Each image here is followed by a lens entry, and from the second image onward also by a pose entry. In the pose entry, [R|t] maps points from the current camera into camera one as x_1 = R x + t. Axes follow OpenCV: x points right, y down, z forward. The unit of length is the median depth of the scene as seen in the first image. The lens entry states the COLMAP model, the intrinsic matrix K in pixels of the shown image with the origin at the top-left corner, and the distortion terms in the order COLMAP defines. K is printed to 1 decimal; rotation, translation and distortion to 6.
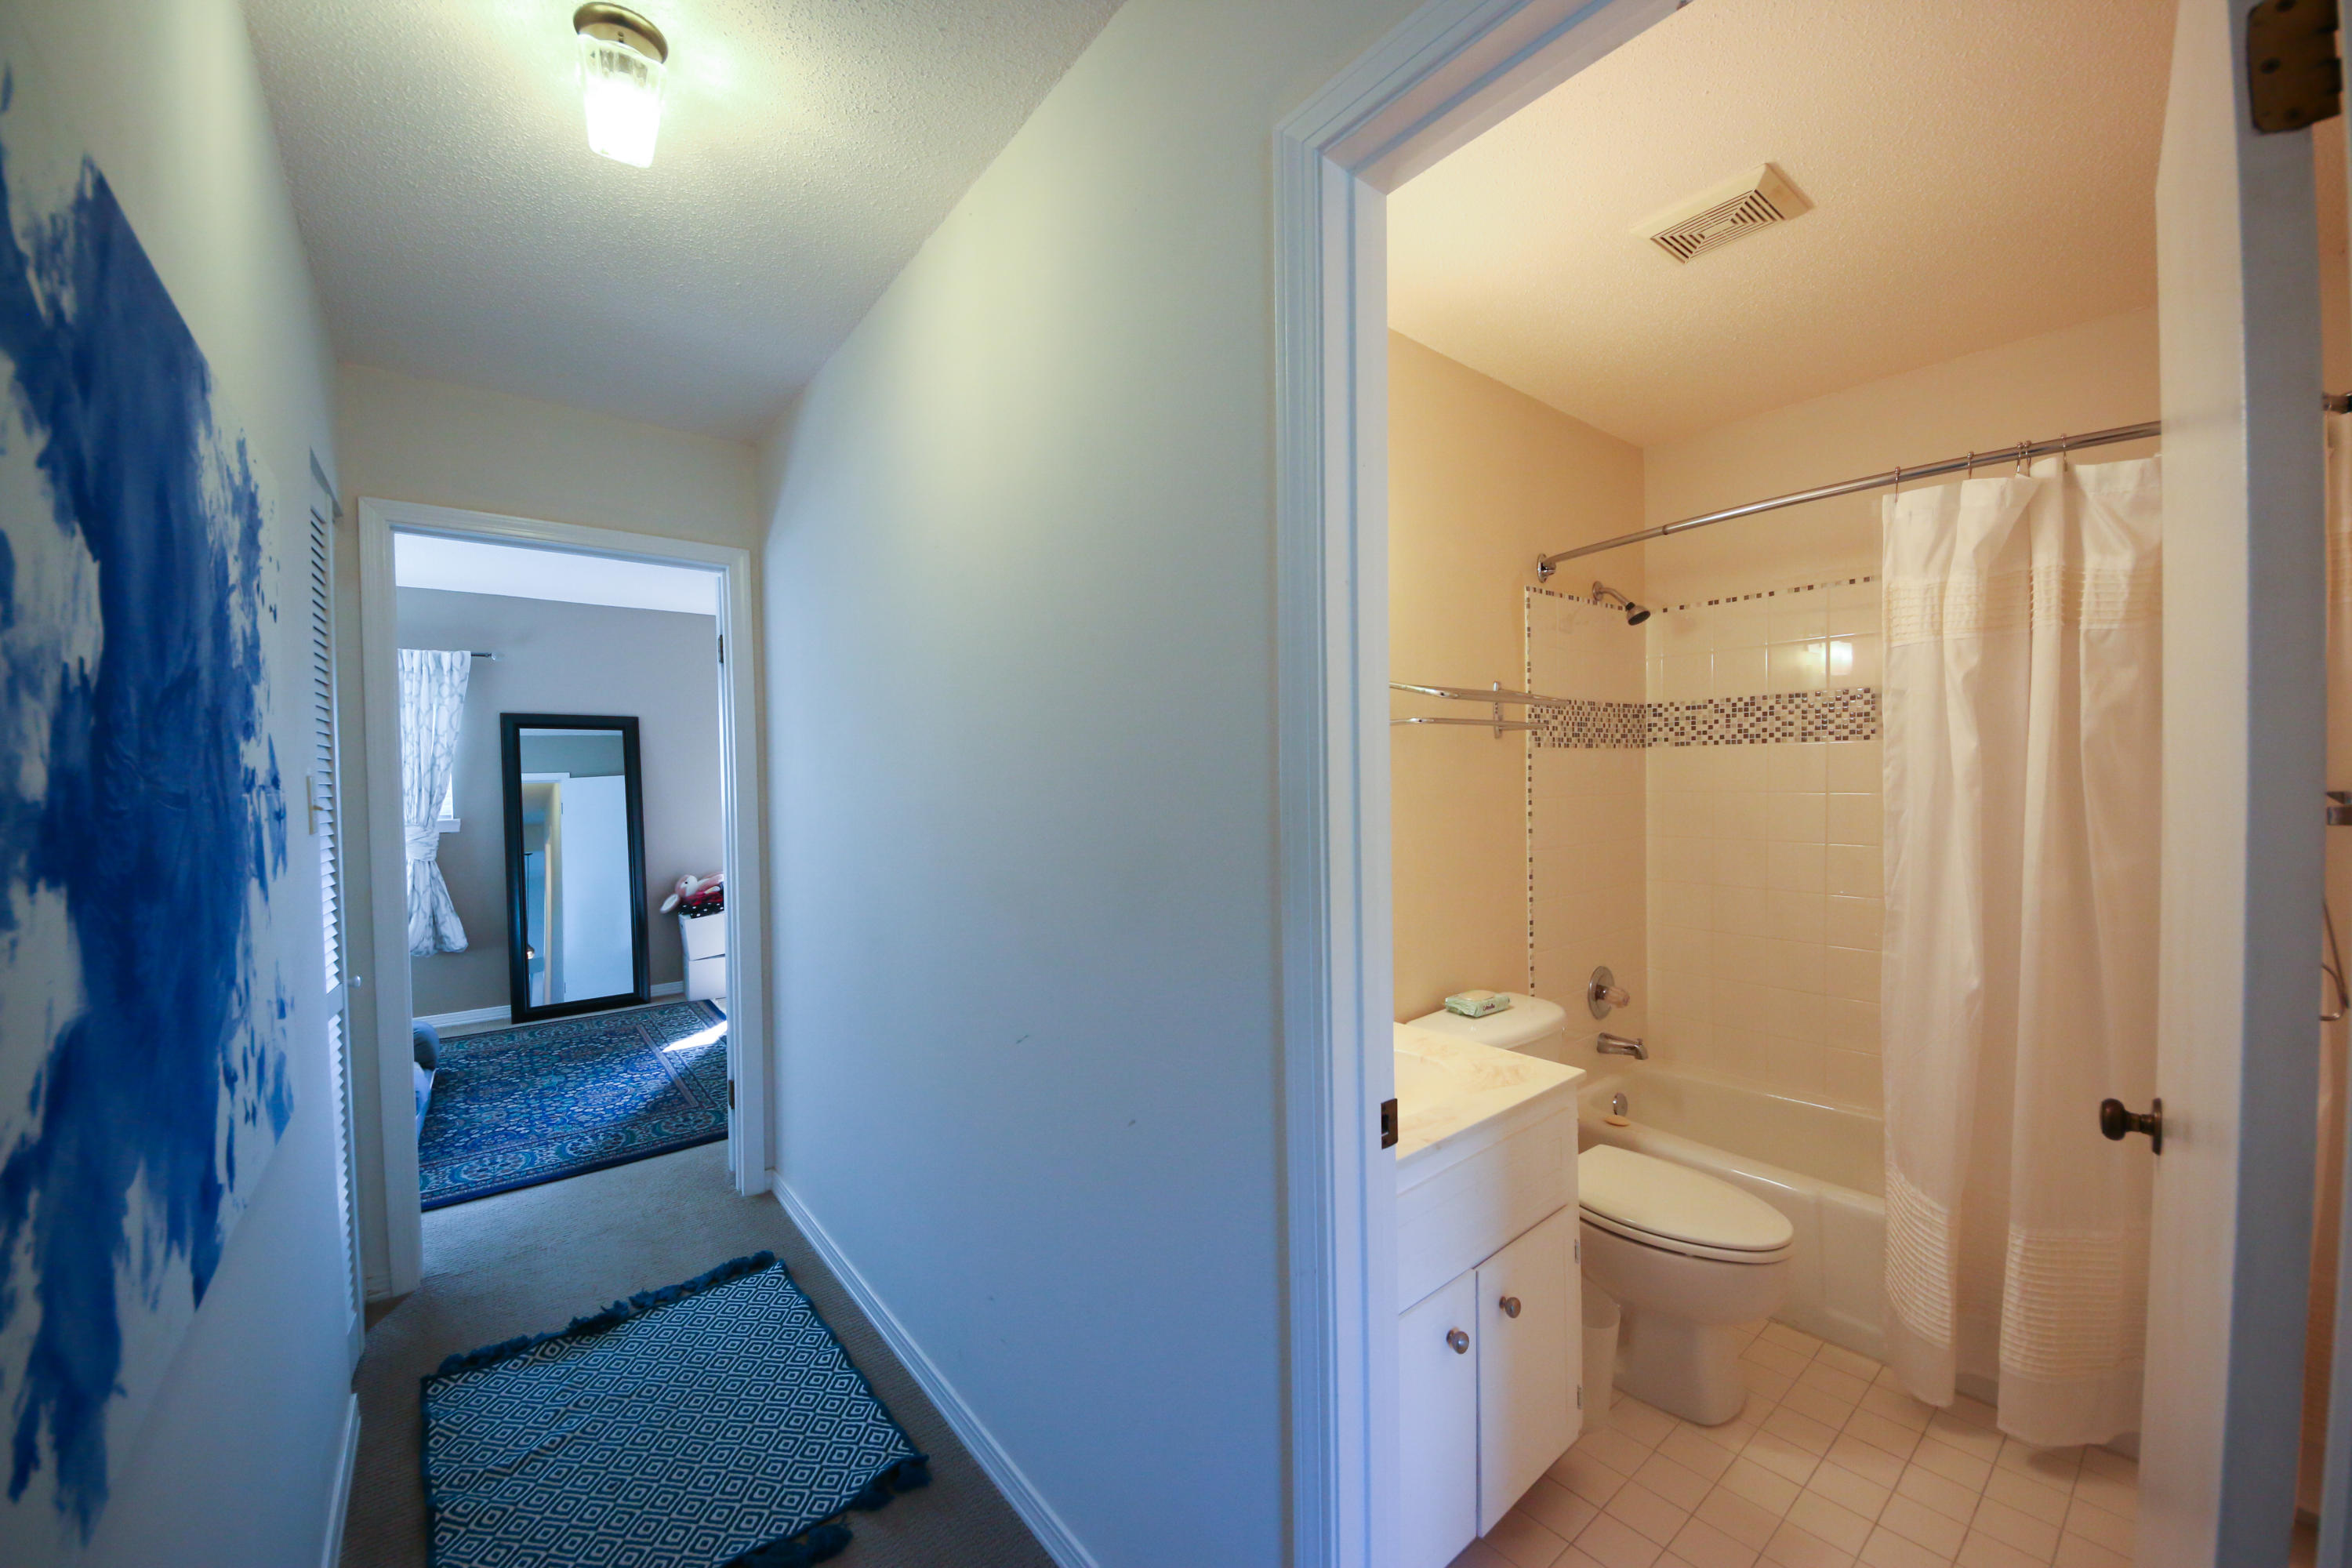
lens RADIAL K [[873.1, 0, 1176.7], [0, 873.1, 790.3], [0, 0, 1]] dist [0.004783, -0.007247]
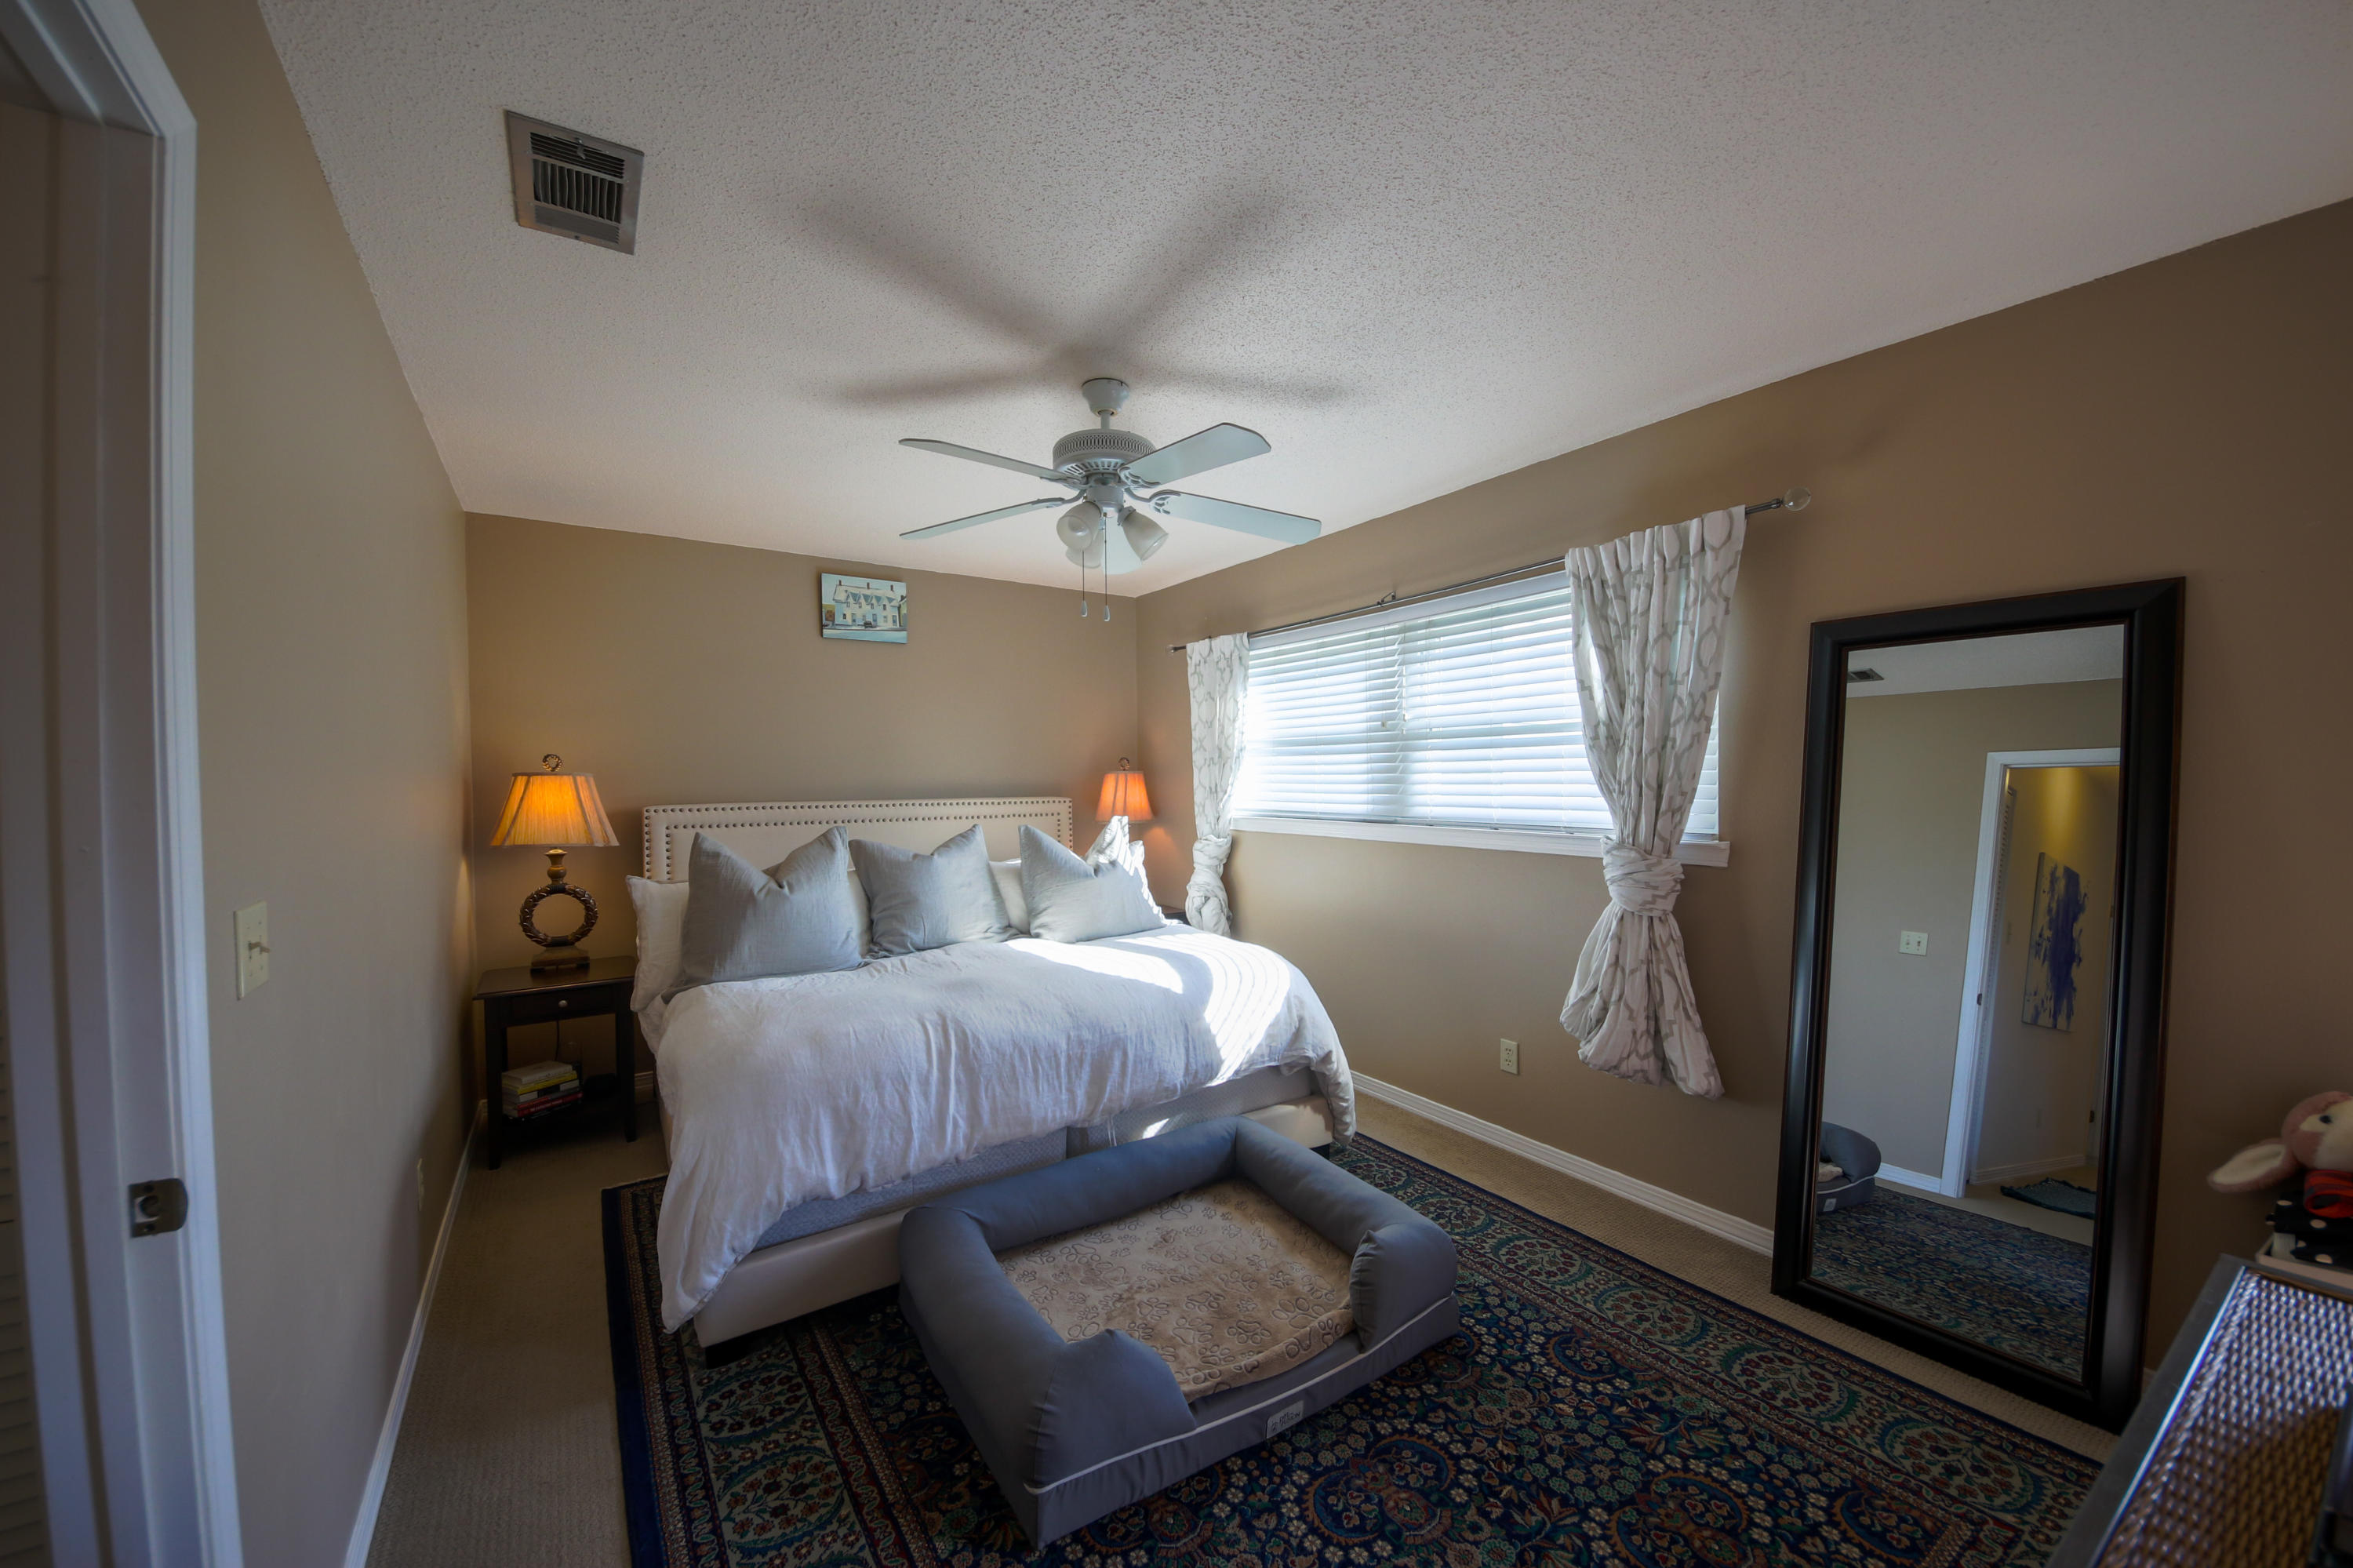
lens RADIAL K [[873.5, 0, 1190.8], [0, 873.5, 797.7], [0, 0, 1]] dist [0.004783, -0.007247]
pose [[-0.089047, 0.024241, -0.995732, -0.287152], [-0.014340, 0.999569, 0.025617, -0.001635], [0.995924, 0.016560, -0.088661, 0.748528]]
